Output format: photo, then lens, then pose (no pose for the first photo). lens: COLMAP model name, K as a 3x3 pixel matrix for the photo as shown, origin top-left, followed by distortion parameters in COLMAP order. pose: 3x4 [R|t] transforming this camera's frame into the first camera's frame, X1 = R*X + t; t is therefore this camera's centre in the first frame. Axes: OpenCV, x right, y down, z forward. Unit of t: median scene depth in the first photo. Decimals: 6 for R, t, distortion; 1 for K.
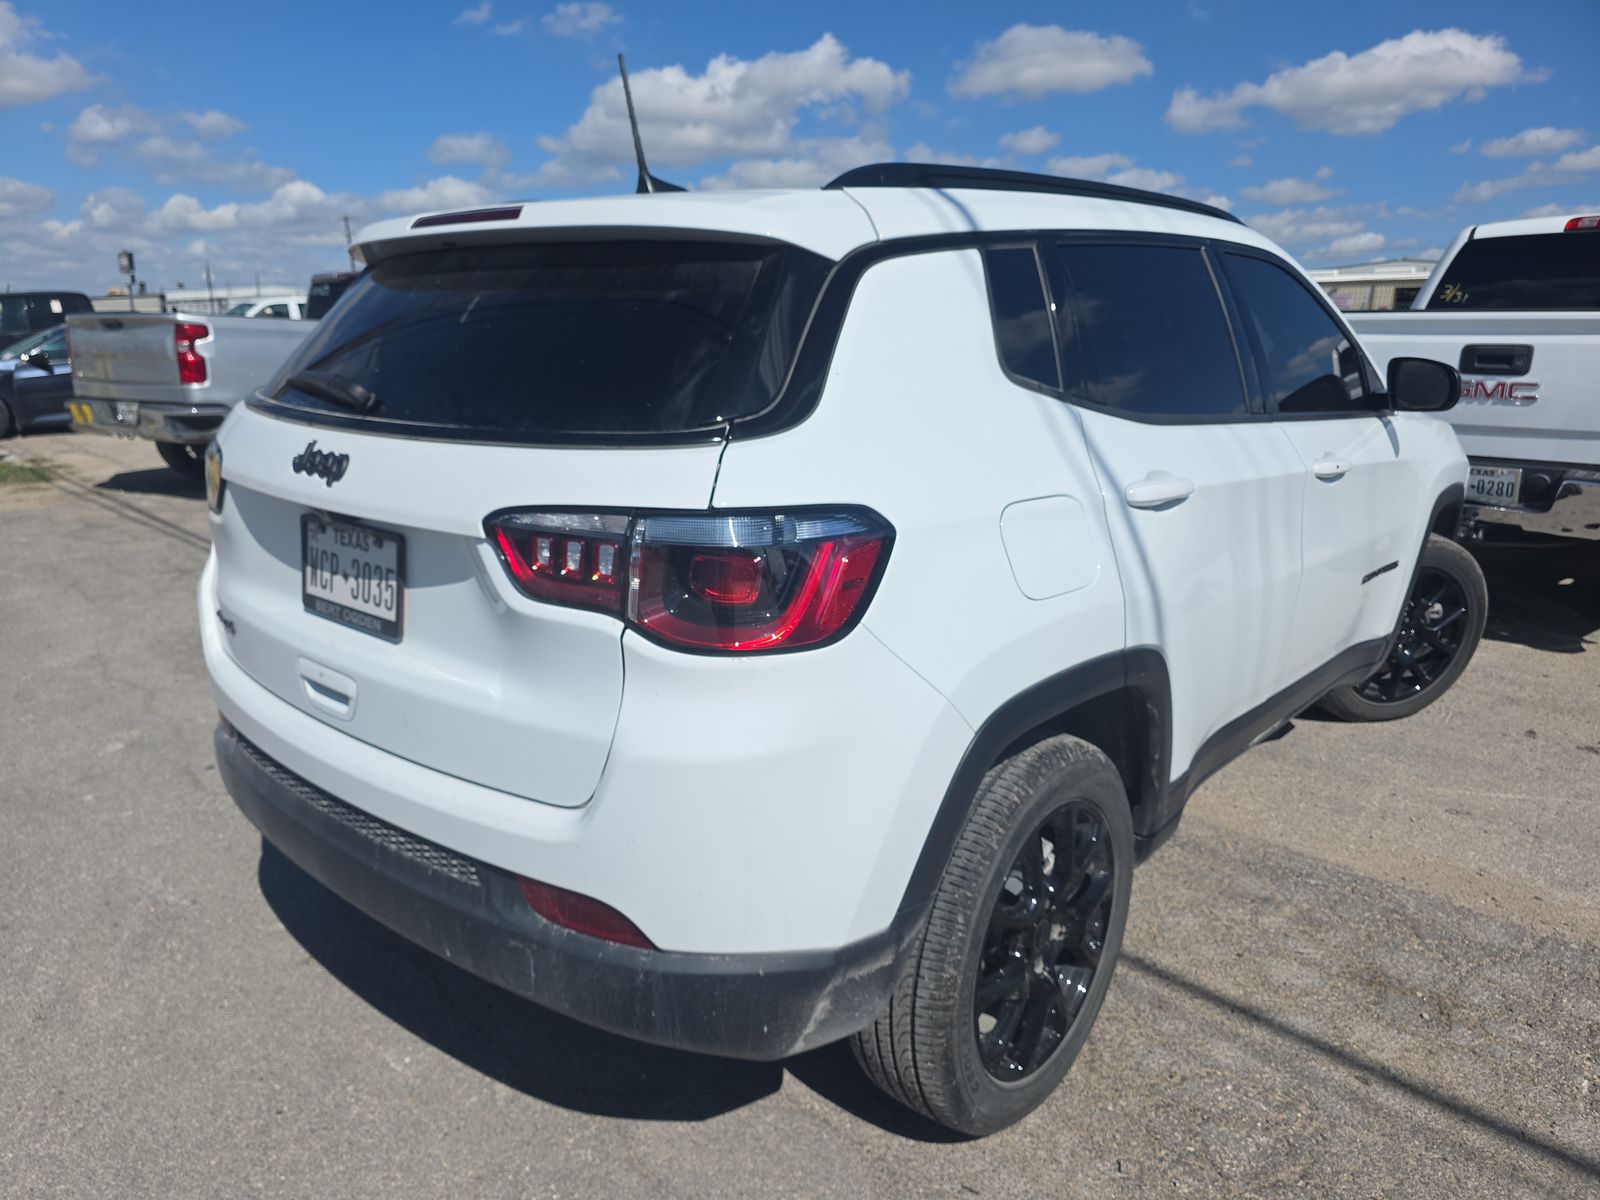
lens RADIAL K [[1104.0, 0, 796.4], [0, 1104.0, 615.2], [0, 0, 1]] dist [0.051921, -0.043028]
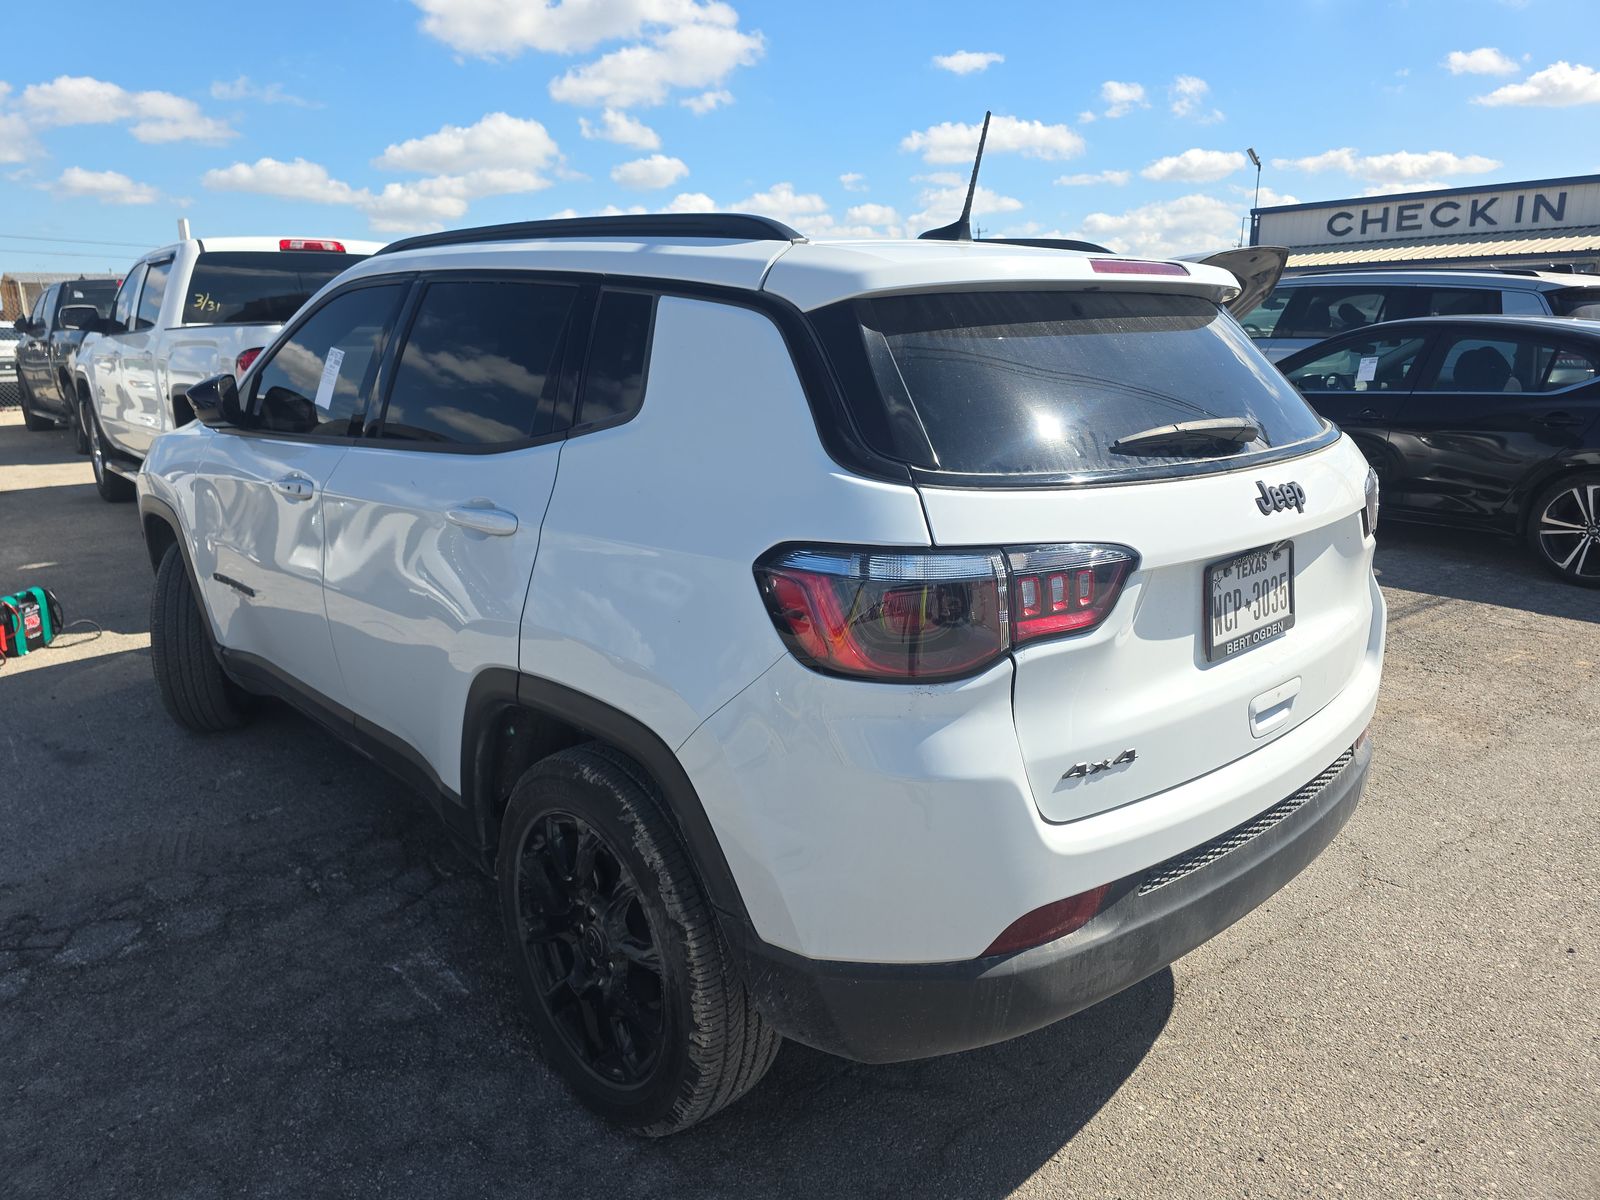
lens RADIAL K [[1104.0, 0, 793.9], [0, 1104.0, 595.0], [0, 0, 1]] dist [0.051921, -0.043028]
pose [[0.117011, -0.251792, 0.960682, -1.541449], [0.262164, 0.940846, 0.214662, -0.402572], [-0.957903, 0.226738, 0.176100, 1.282027]]
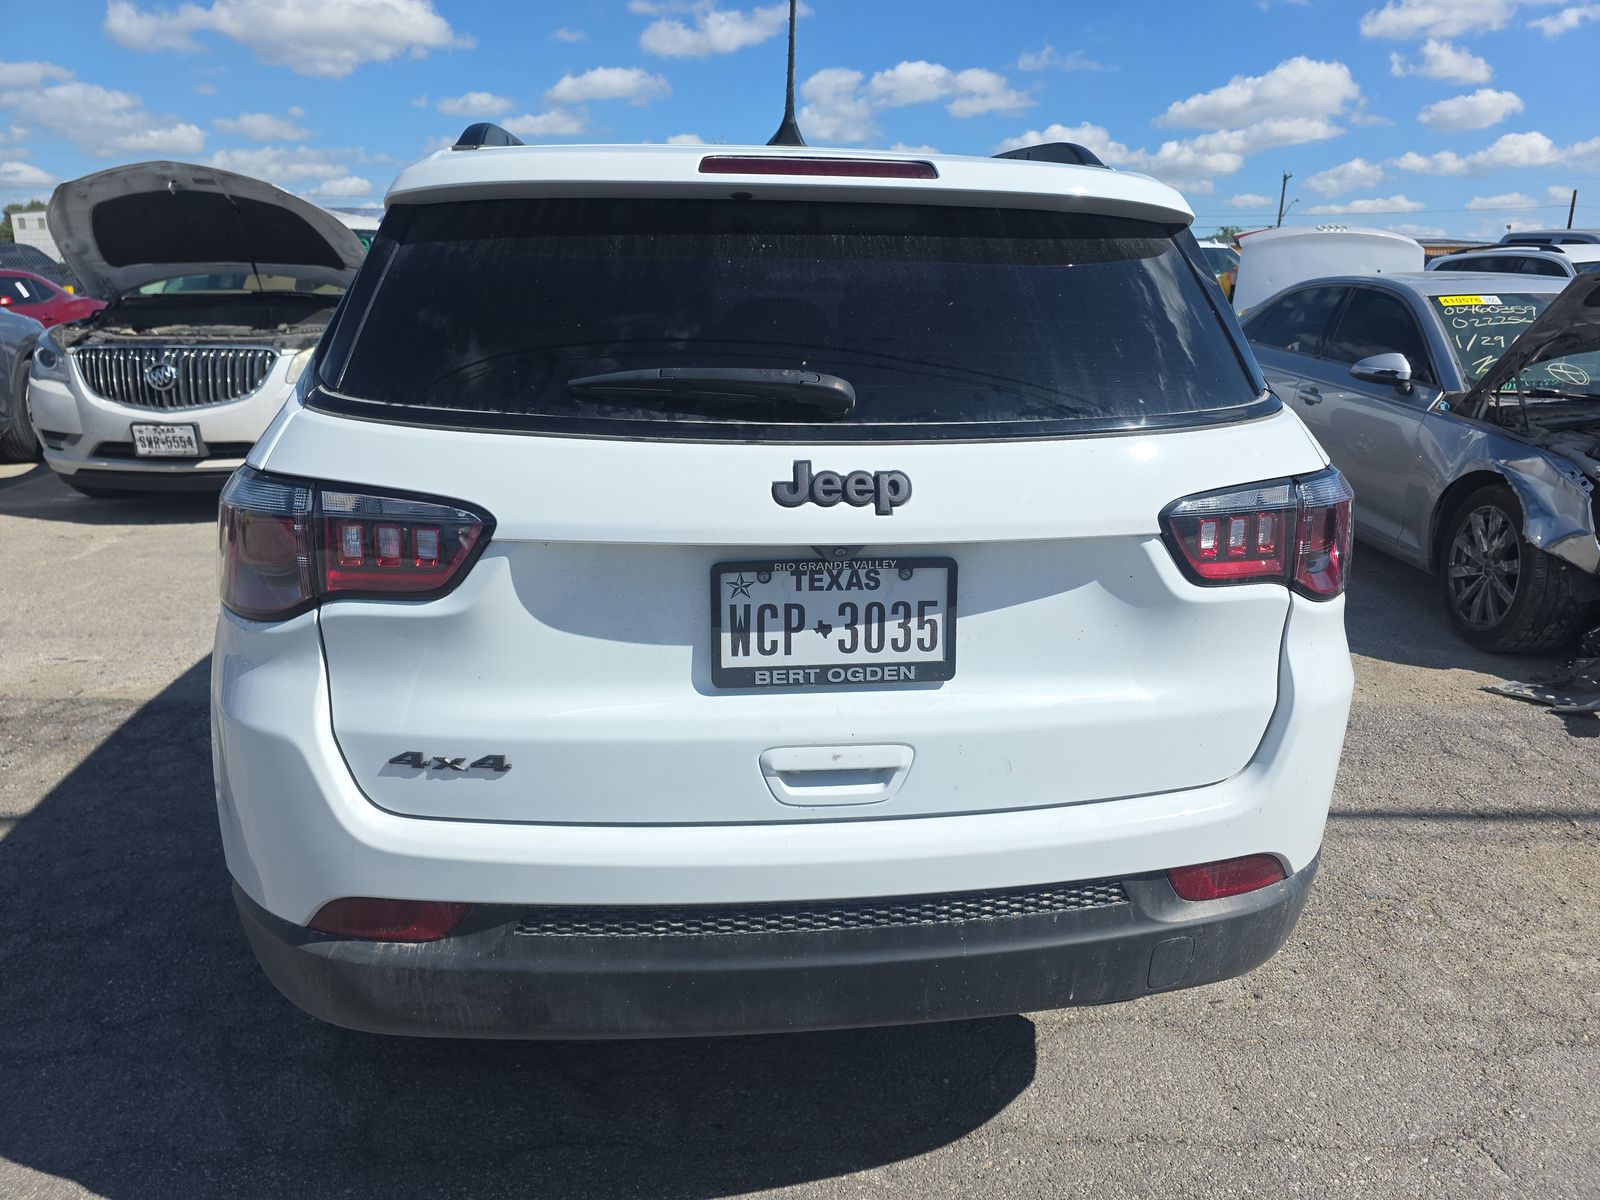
lens RADIAL K [[1104.0, 0, 808.9], [0, 1104.0, 607.1], [0, 0, 1]] dist [0.051921, -0.043028]
pose [[0.678749, -0.210065, 0.703685, -0.999925], [0.180839, 0.976519, 0.117080, -0.148960], [-0.711756, 0.047786, 0.700800, 0.481942]]
